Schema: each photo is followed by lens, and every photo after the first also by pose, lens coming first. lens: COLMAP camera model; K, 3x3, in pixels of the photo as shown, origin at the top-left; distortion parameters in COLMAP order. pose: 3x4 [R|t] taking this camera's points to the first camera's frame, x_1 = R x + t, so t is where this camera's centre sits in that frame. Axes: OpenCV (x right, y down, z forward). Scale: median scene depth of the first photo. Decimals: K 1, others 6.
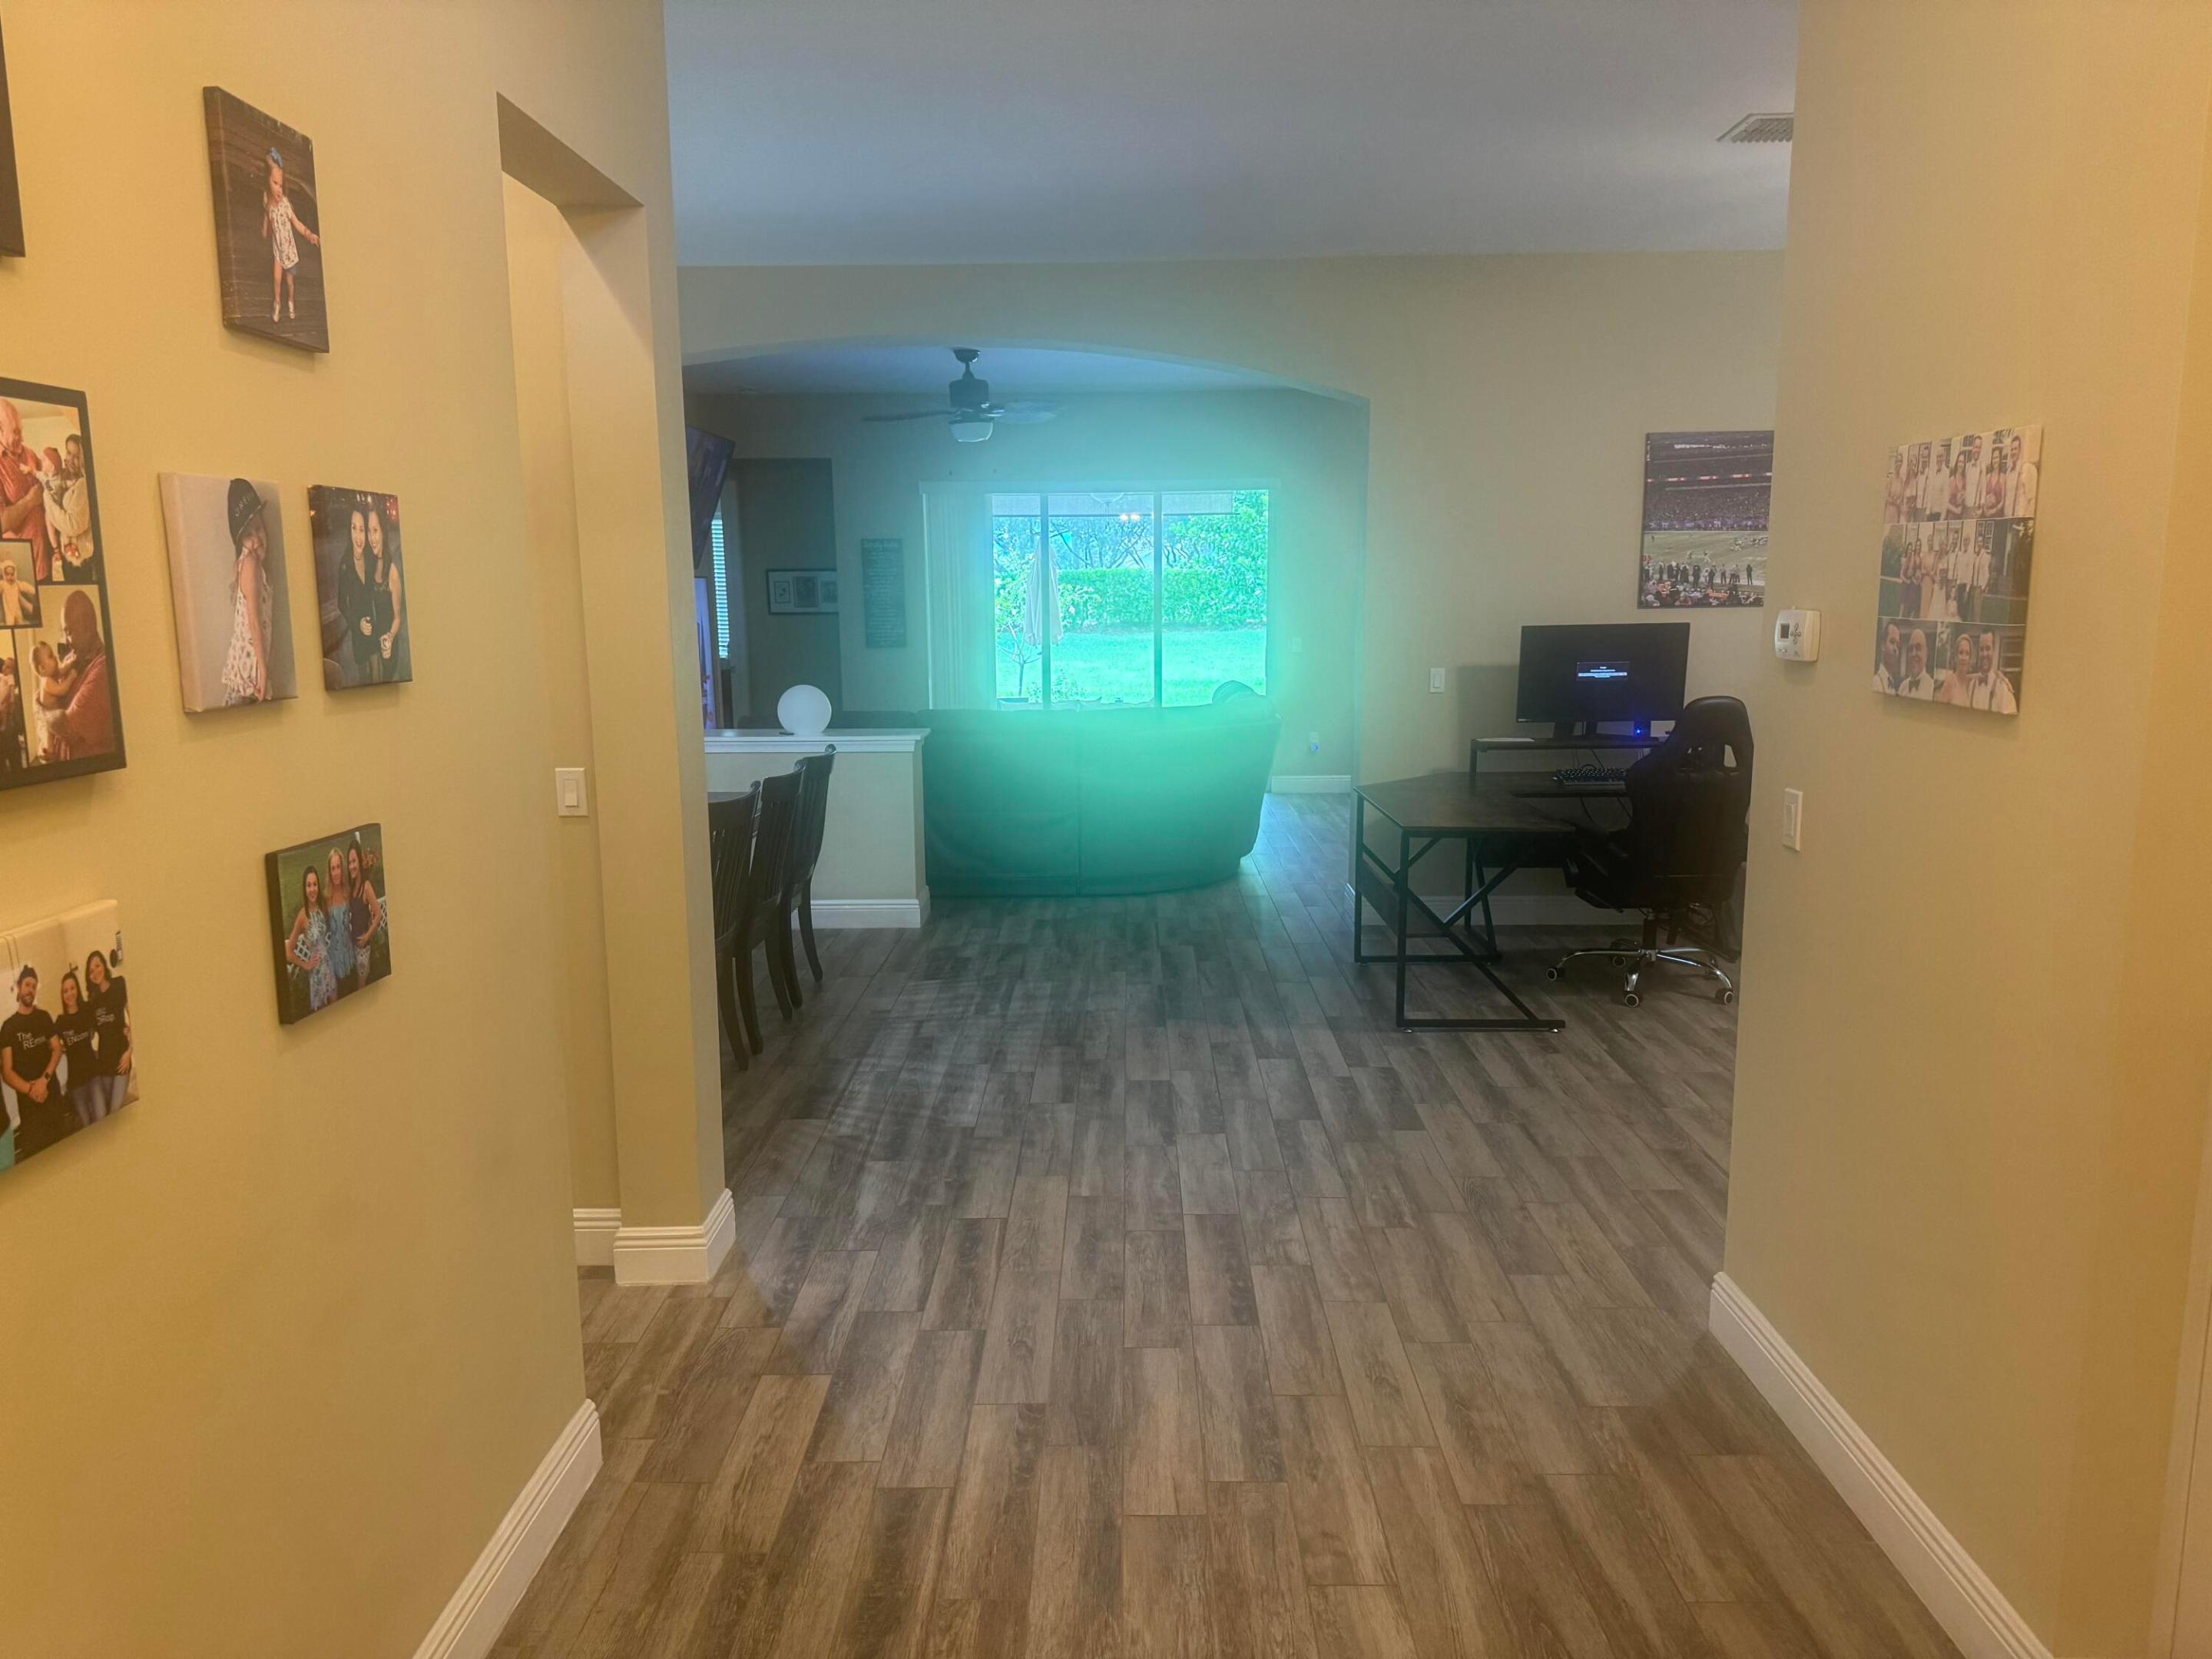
lens RADIAL K [[1541.9, 0, 1107.0], [0, 1541.9, 832.6], [0, 0, 1]] dist [-0.013766, 0.001785]
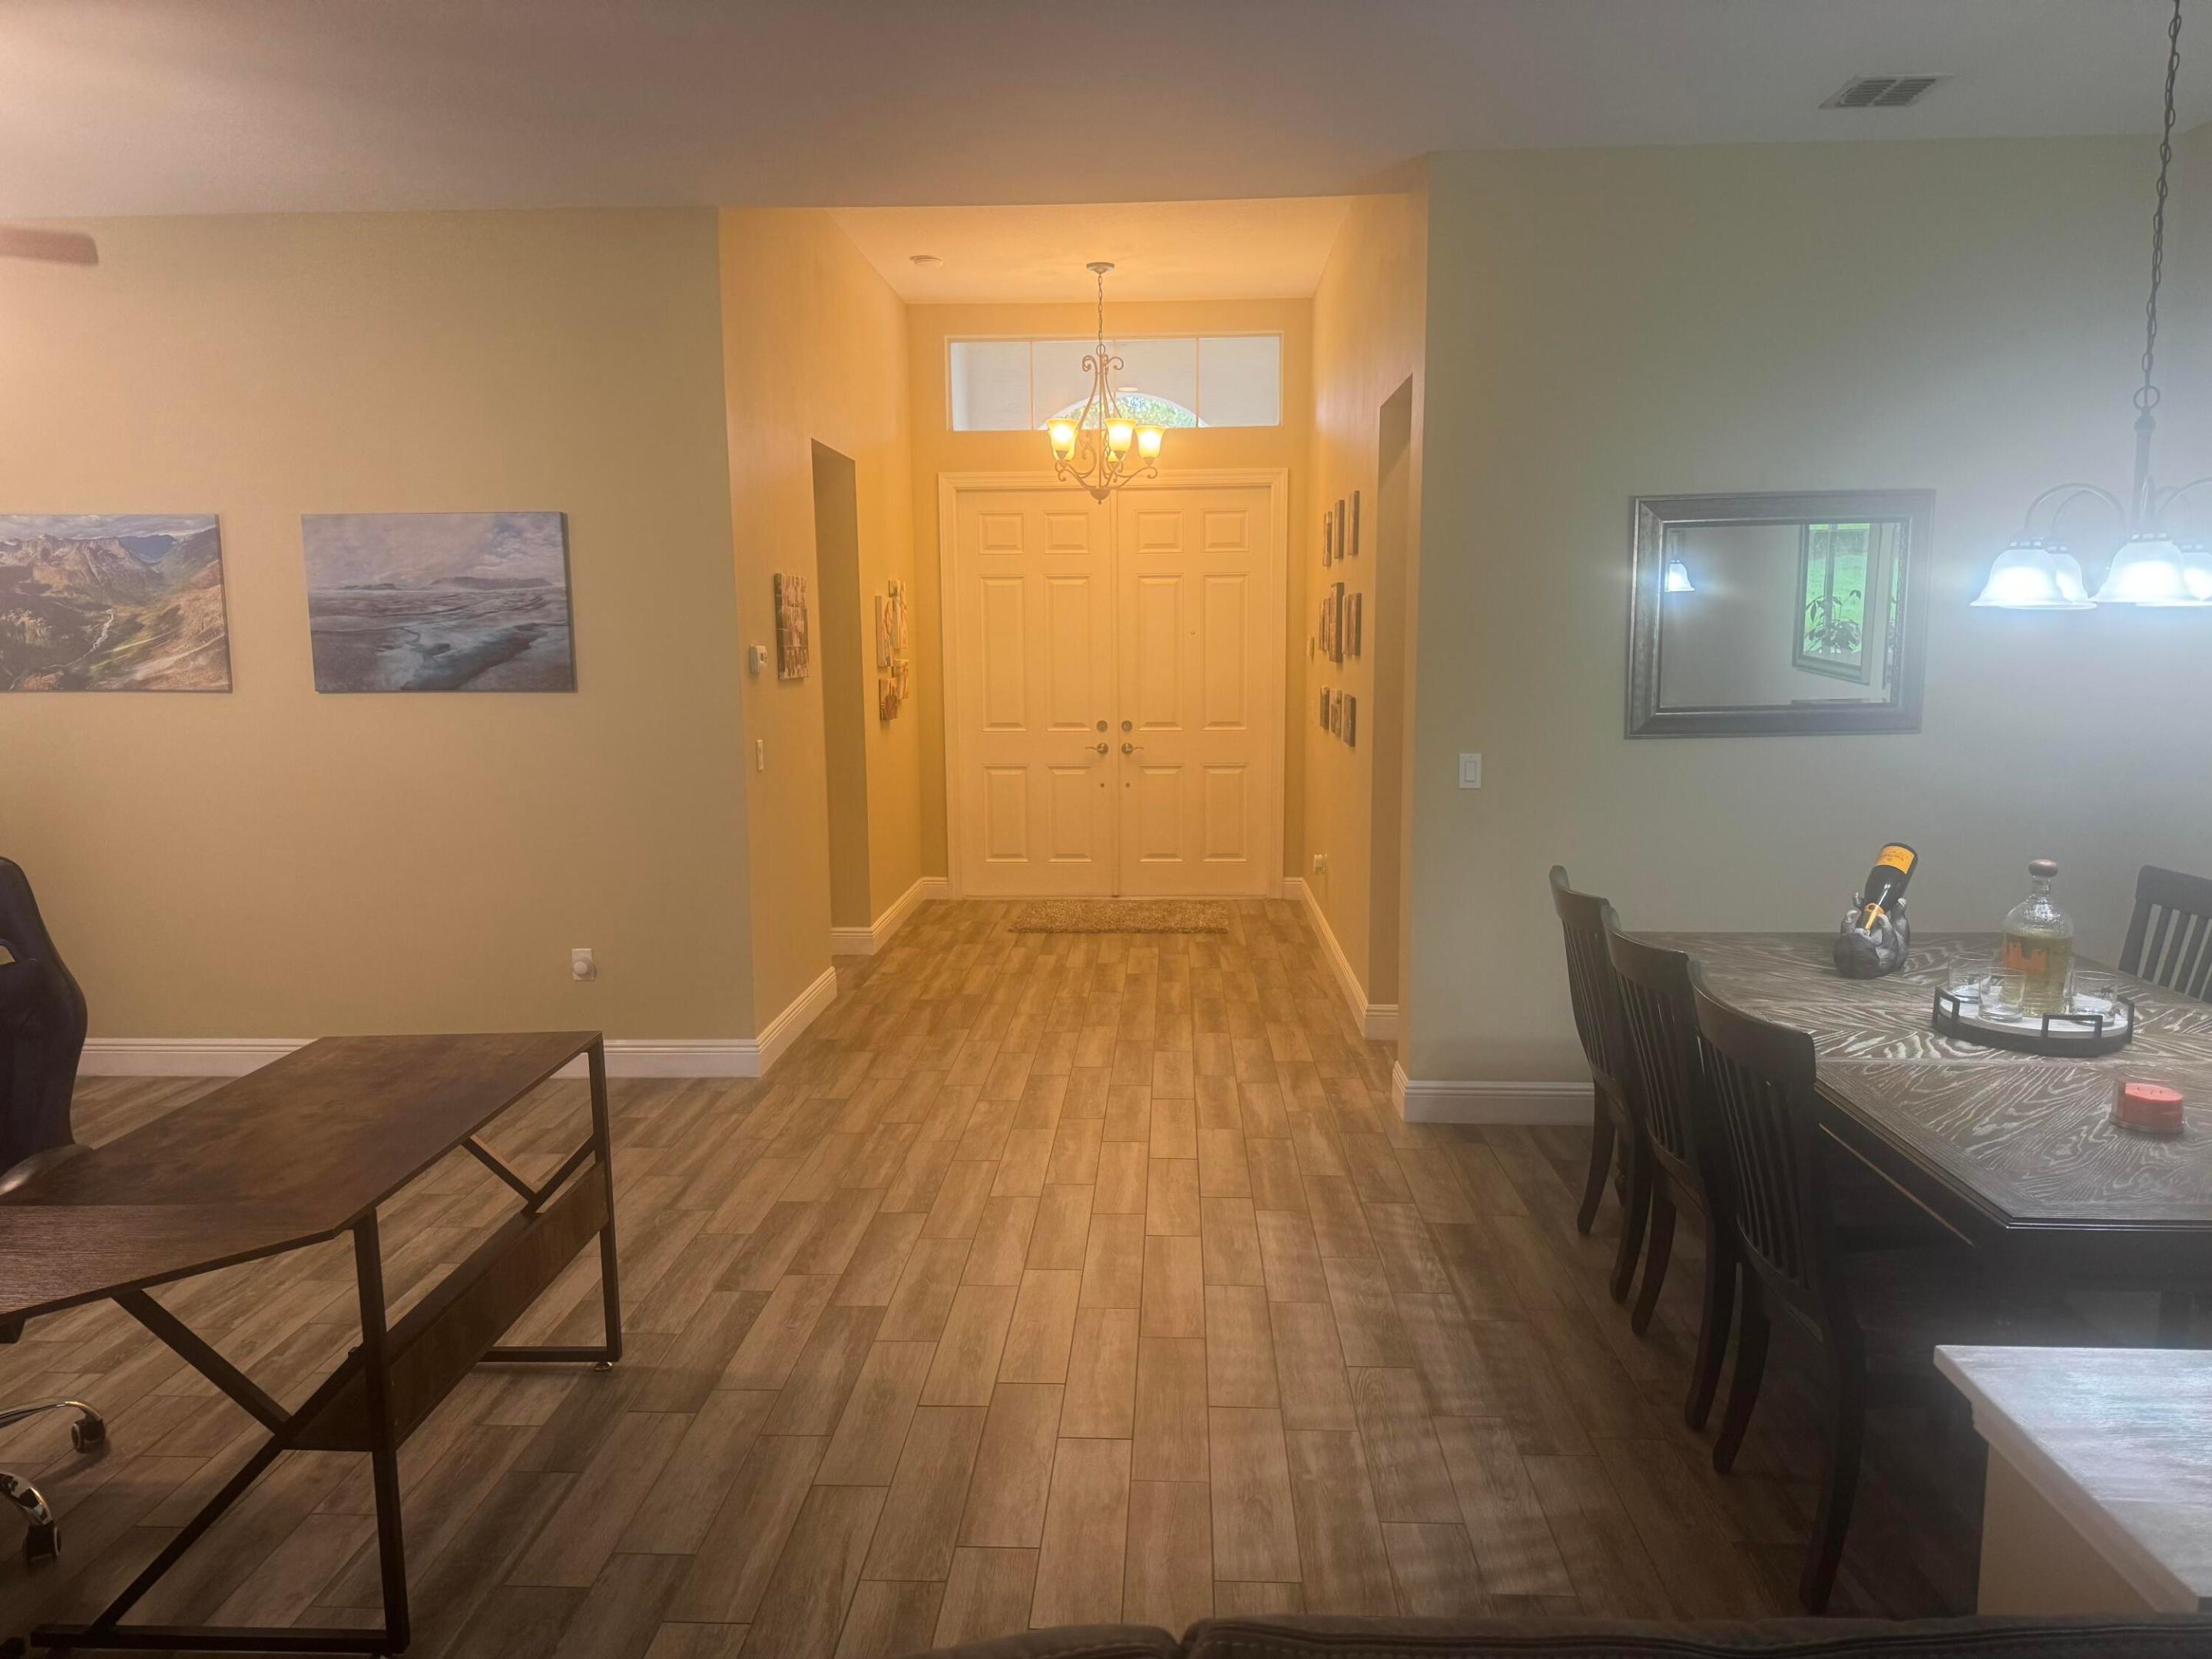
lens RADIAL K [[1541.9, 0, 1106.0], [0, 1541.9, 834.0], [0, 0, 1]] dist [-0.013766, 0.001785]
pose [[-0.999308, 0.014221, 0.034373, -0.033910], [0.023393, 0.958702, 0.283449, -0.306354], [-0.028922, 0.284057, -0.958371, 1.944051]]
